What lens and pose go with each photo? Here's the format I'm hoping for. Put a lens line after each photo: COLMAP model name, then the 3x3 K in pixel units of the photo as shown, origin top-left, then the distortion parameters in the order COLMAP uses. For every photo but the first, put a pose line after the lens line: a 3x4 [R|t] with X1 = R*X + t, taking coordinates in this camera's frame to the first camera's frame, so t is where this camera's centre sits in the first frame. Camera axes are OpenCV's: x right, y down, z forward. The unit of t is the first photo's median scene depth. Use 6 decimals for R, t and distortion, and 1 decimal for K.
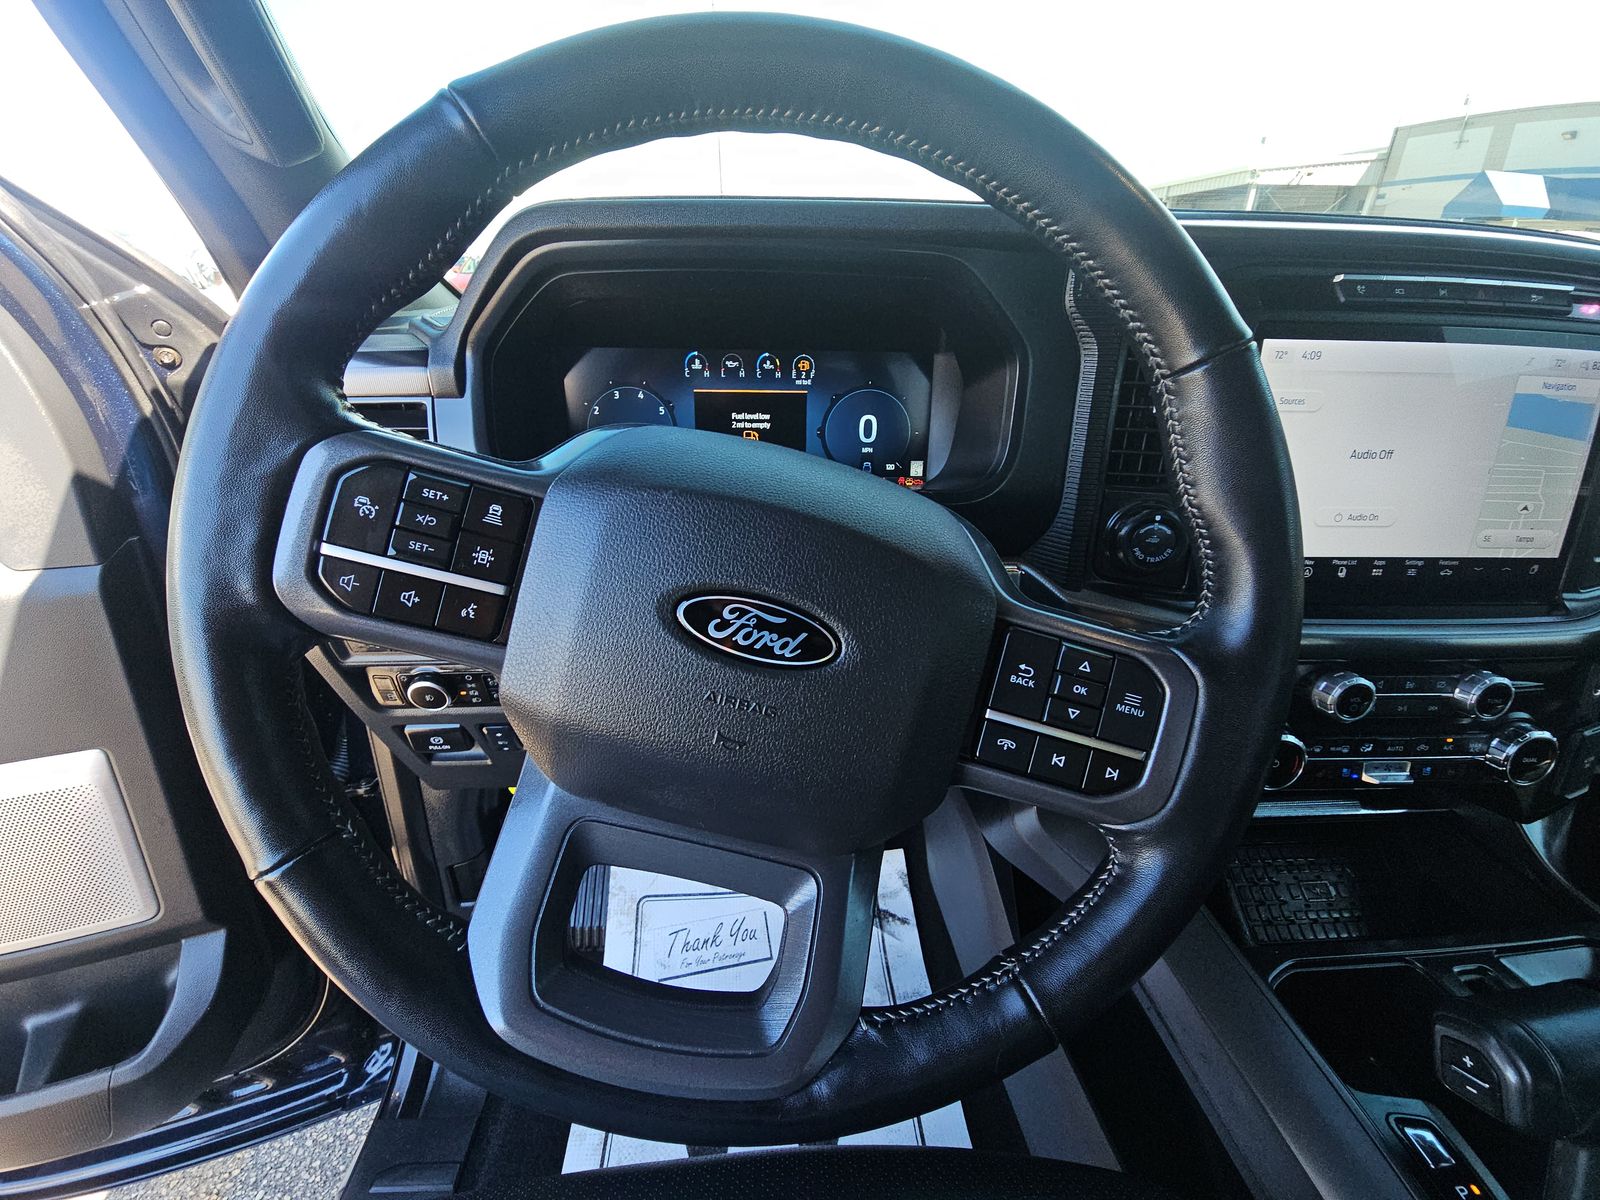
lens RADIAL K [[646.8, 0, 786.7], [0, 646.8, 594.0], [0, 0, 1]] dist [0.006656, -0.009327]
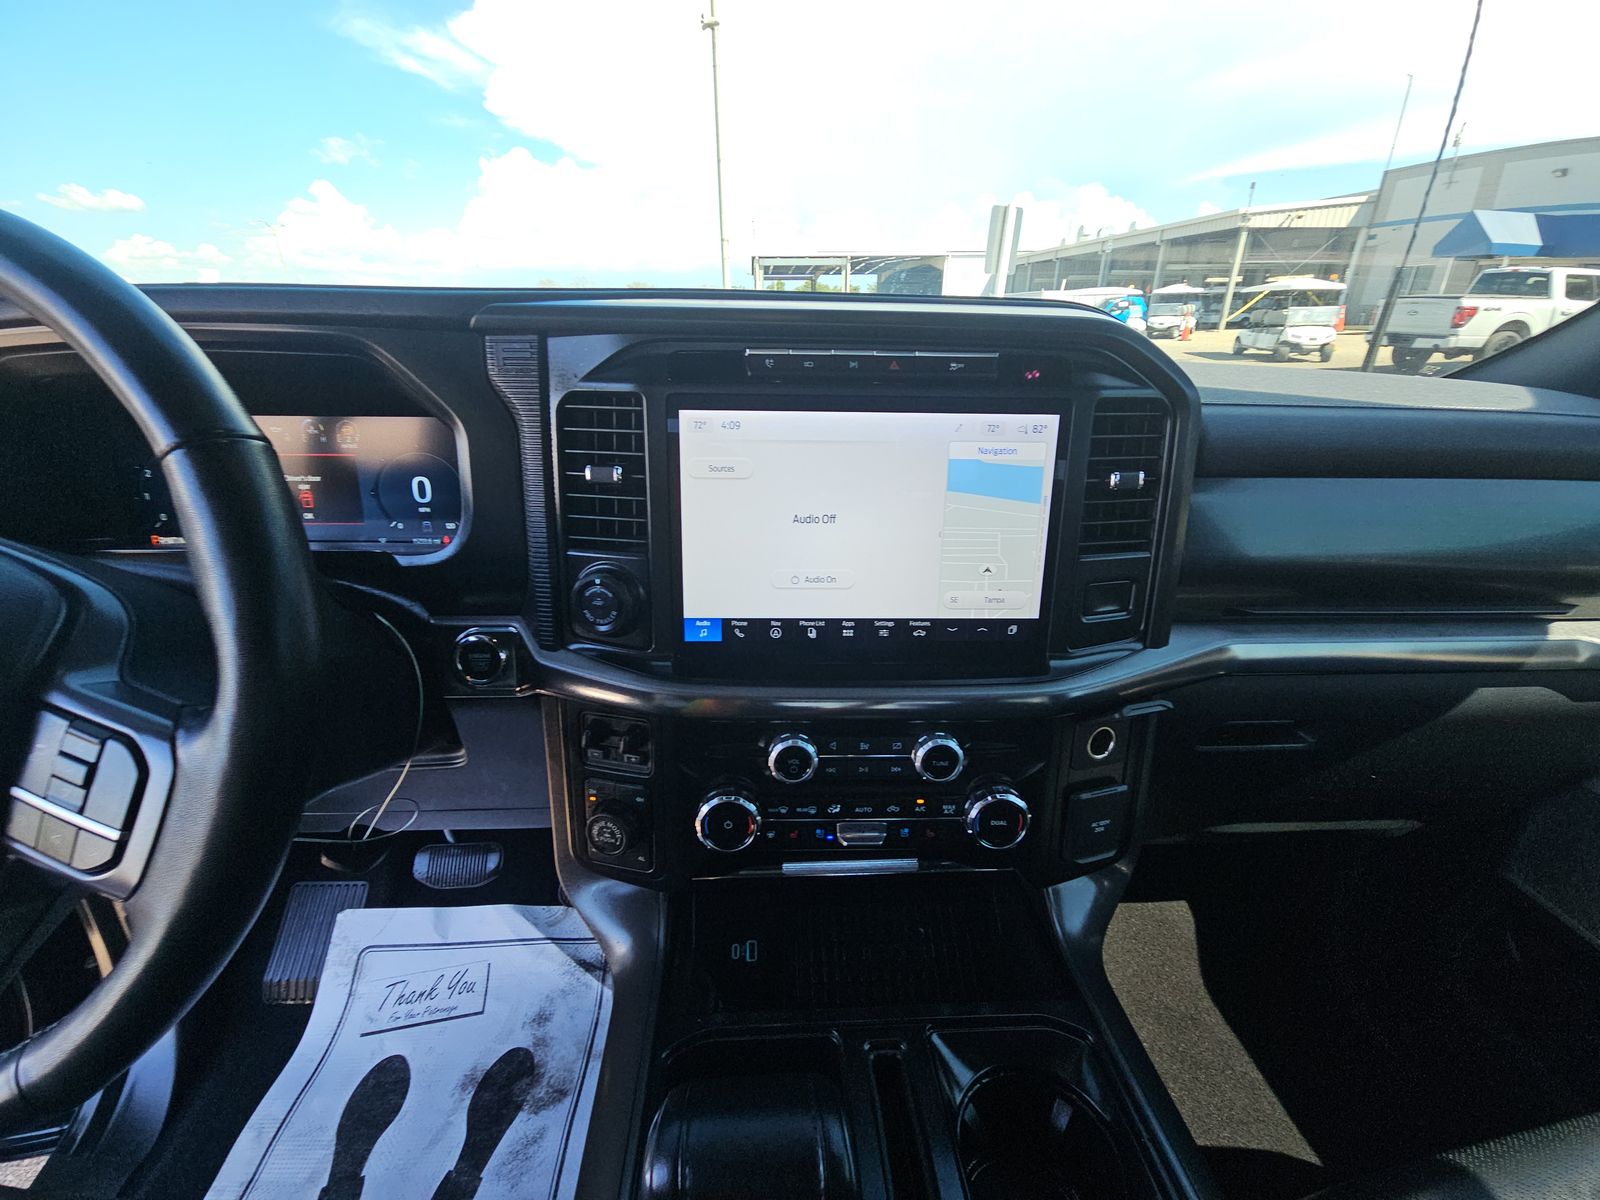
lens RADIAL K [[653.0, 0, 805.5], [0, 653.0, 595.4], [0, 0, 1]] dist [-0.007484, -0.000745]
pose [[0.999968, 0.000660, -0.007952, 0.854898], [-0.001050, 0.998793, -0.049113, -0.042026], [0.007910, 0.049120, 0.998762, -0.025827]]
